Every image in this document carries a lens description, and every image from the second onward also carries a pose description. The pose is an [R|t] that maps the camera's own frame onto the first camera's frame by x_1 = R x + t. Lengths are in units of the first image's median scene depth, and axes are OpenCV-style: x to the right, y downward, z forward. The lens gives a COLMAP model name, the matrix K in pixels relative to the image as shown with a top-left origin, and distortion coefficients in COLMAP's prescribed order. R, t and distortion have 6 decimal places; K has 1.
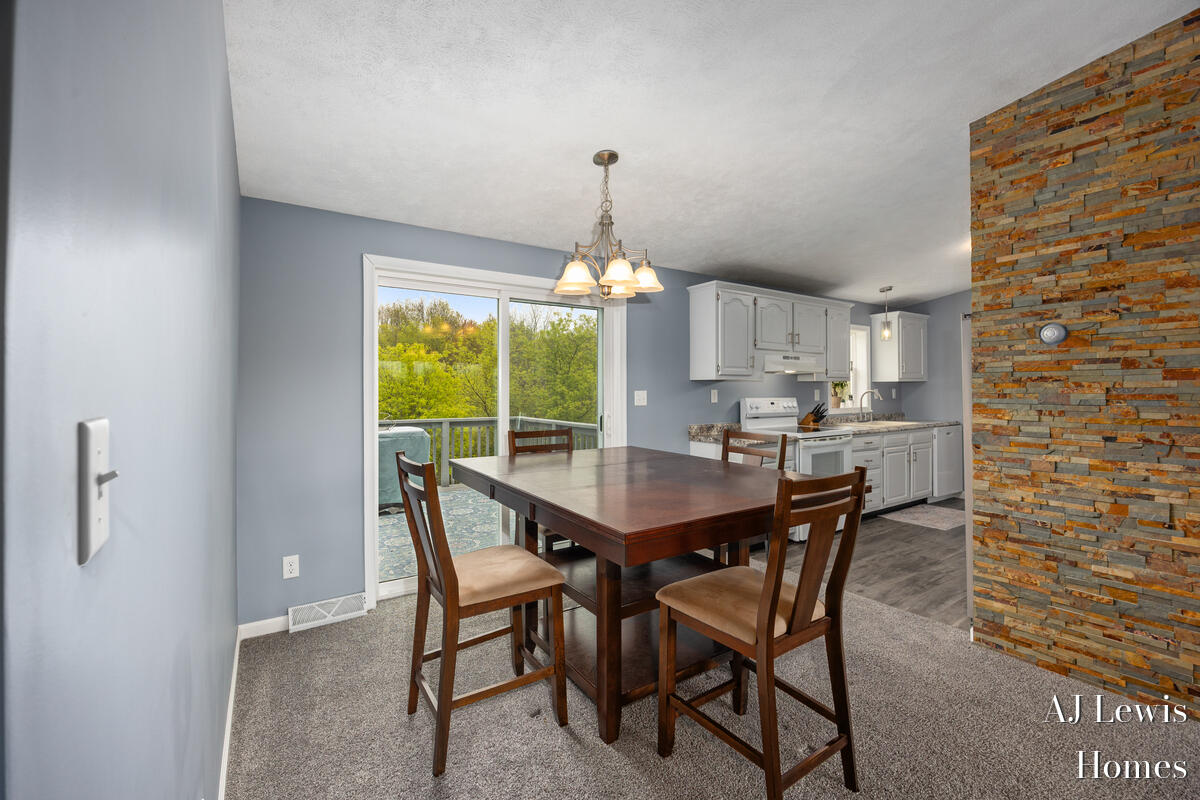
lens RADIAL K [[502.7, 0, 618.2], [0, 502.7, 388.8], [0, 0, 1]] dist [-0.000431, -0.000043]
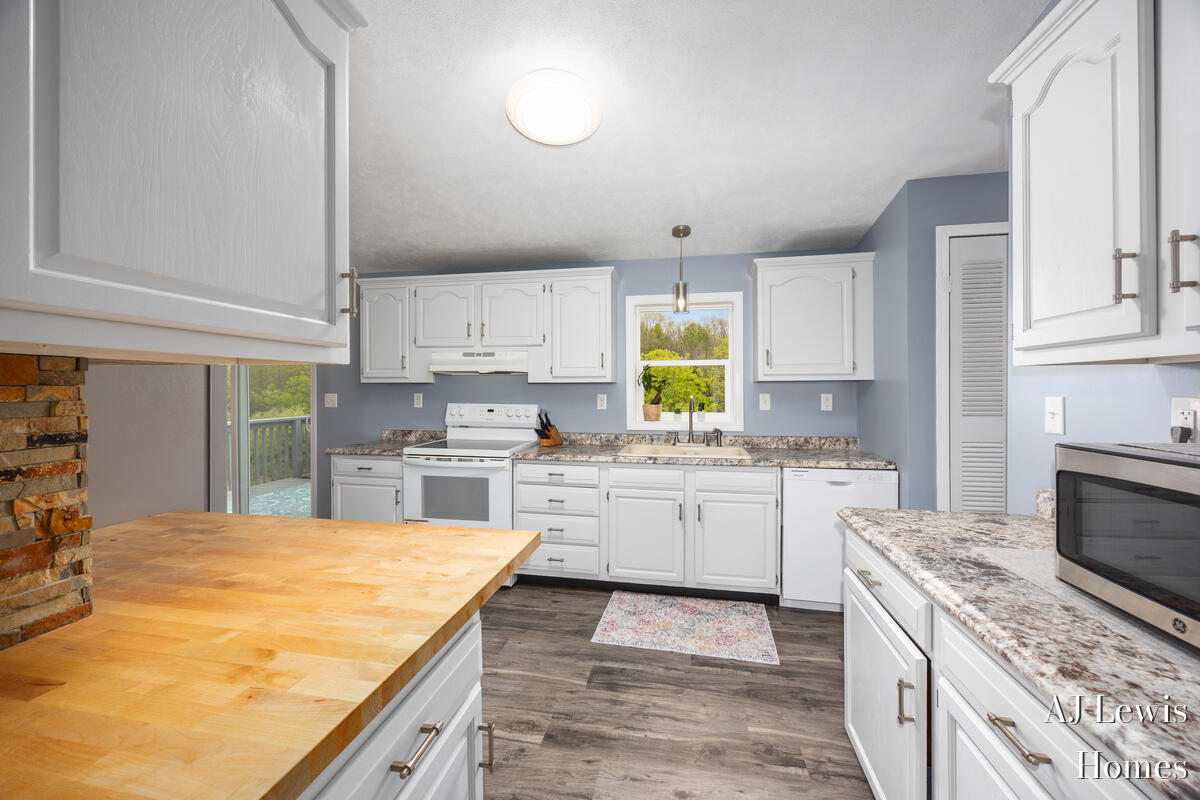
lens RADIAL K [[458.6, 0, 618.0], [0, 458.6, 393.8], [0, 0, 1]] dist [-0.002151, -0.000399]
pose [[0.714640, 0.012396, -0.699383, 1.006554], [-0.004115, 0.999900, 0.013518, -0.009670], [0.699481, -0.006783, 0.714619, 0.629973]]
